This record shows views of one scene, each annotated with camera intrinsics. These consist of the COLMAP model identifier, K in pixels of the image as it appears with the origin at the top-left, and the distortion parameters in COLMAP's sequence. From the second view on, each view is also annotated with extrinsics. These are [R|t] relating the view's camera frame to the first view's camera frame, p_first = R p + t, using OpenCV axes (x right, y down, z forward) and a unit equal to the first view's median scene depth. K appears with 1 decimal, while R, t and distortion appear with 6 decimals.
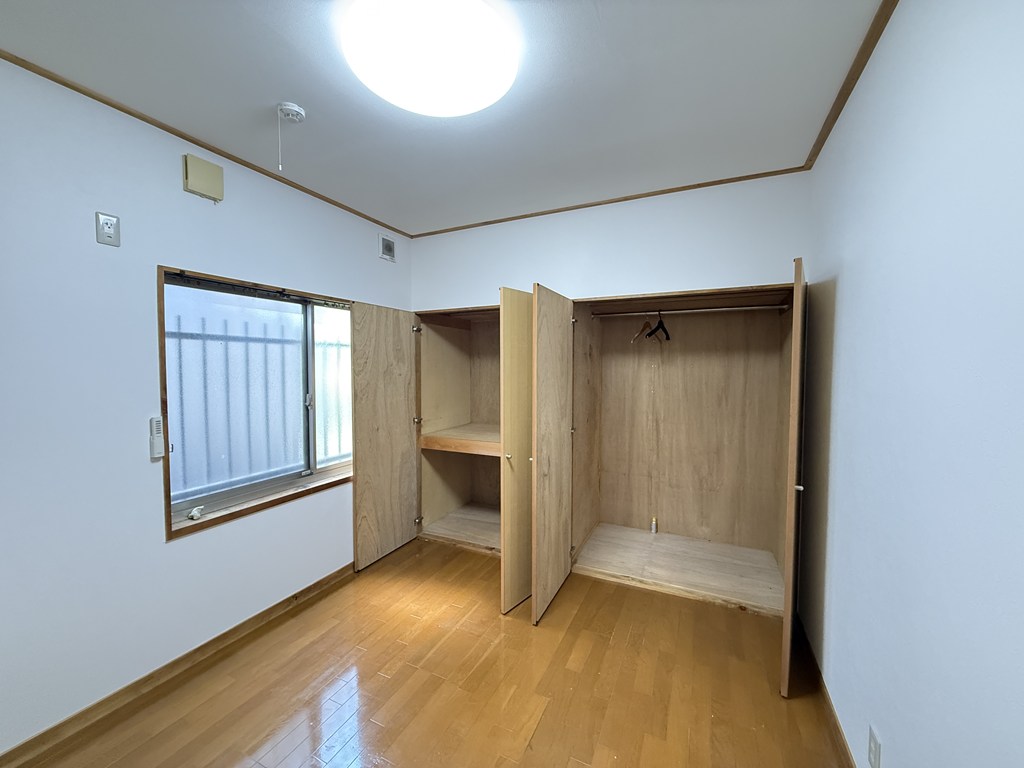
lens RADIAL K [[408.8, 0, 511.9], [0, 408.8, 380.5], [0, 0, 1]] dist [-0.000790, 0.000135]
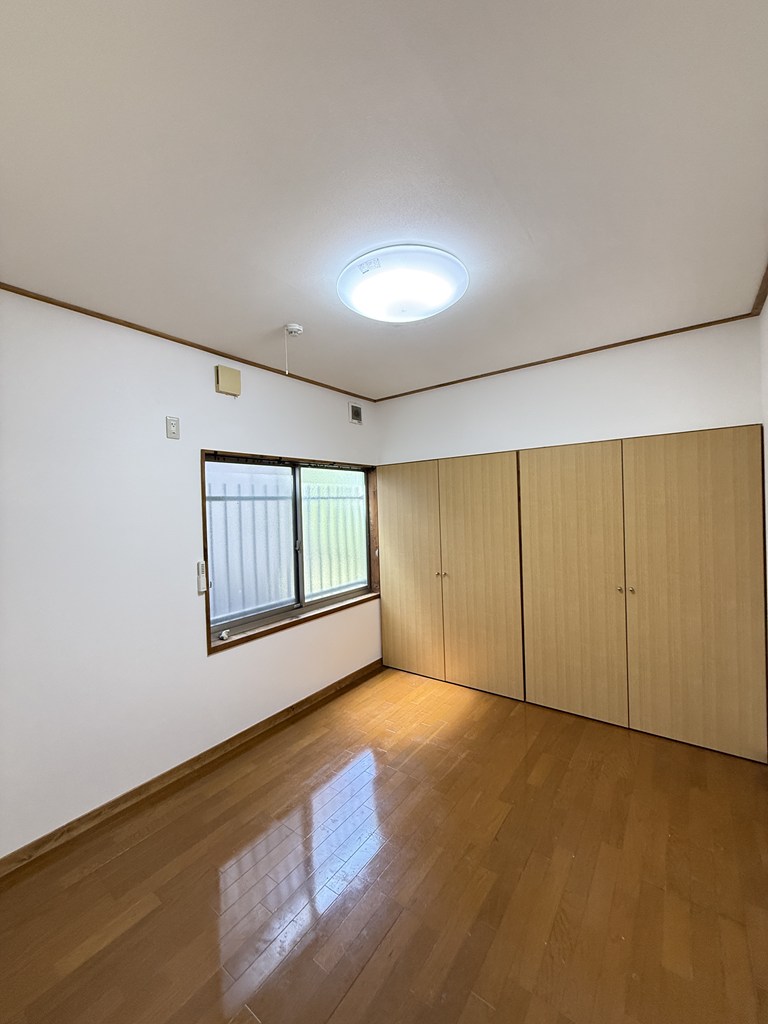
lens RADIAL K [[408.8, 0, 384.8], [0, 408.8, 508.8], [0, 0, 1]] dist [-0.000790, 0.000135]
pose [[0.981477, -0.030995, -0.189054, -0.015002], [0.026576, 0.999312, -0.025868, -0.028821], [0.189726, 0.020364, 0.981626, -0.185370]]
